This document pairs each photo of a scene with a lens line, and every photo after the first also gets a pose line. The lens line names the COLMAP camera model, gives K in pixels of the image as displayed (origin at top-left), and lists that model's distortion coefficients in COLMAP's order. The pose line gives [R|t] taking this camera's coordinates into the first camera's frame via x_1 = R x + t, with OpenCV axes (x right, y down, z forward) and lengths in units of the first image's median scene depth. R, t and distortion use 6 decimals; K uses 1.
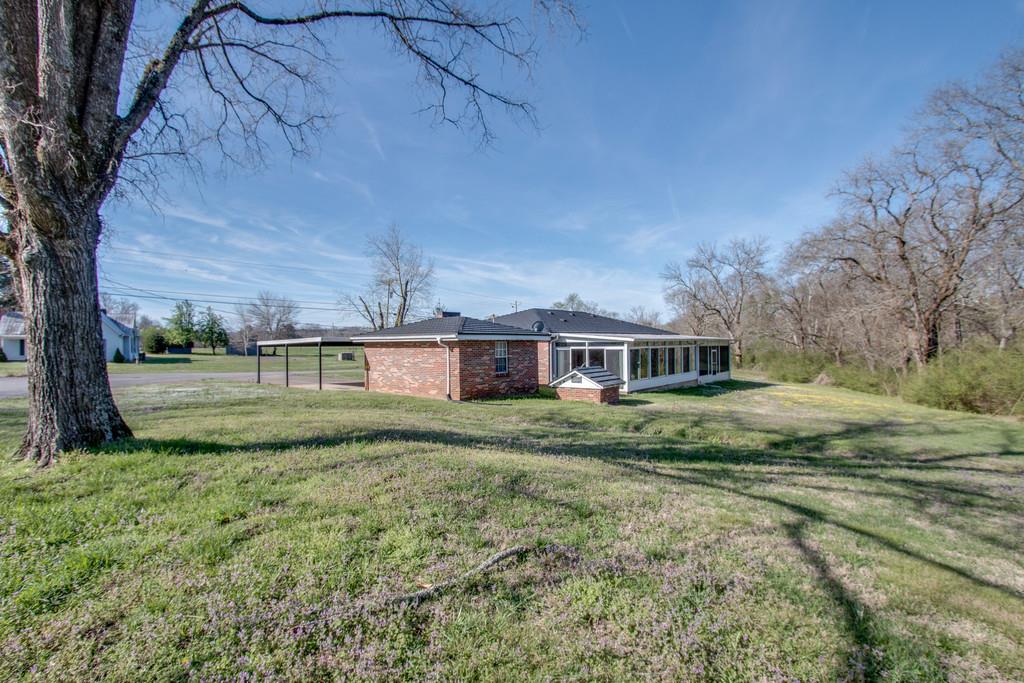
lens RADIAL K [[474.7, 0, 510.2], [0, 474.7, 338.3], [0, 0, 1]] dist [-0.007299, -0.000486]
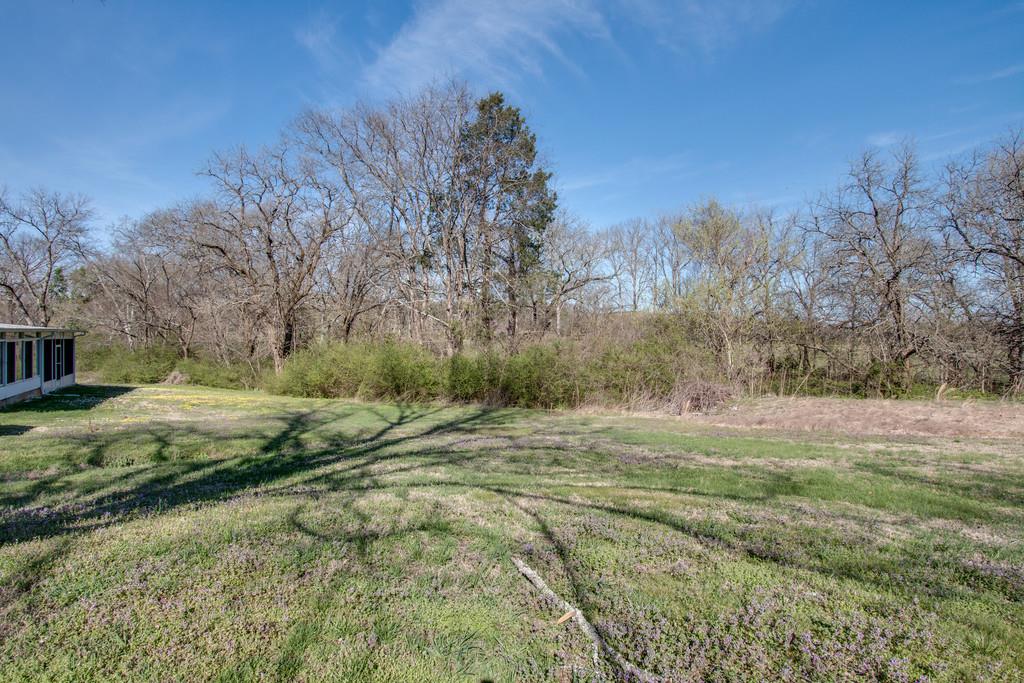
lens RADIAL K [[552.4, 0, 512.0], [0, 552.4, 341.5], [0, 0, 1]] dist [-0.001450, -0.000233]
pose [[0.353801, 0.001793, 0.935319, -0.098885], [-0.021469, 0.999750, 0.006205, -0.000425], [-0.935074, -0.022276, 0.353751, 0.060350]]
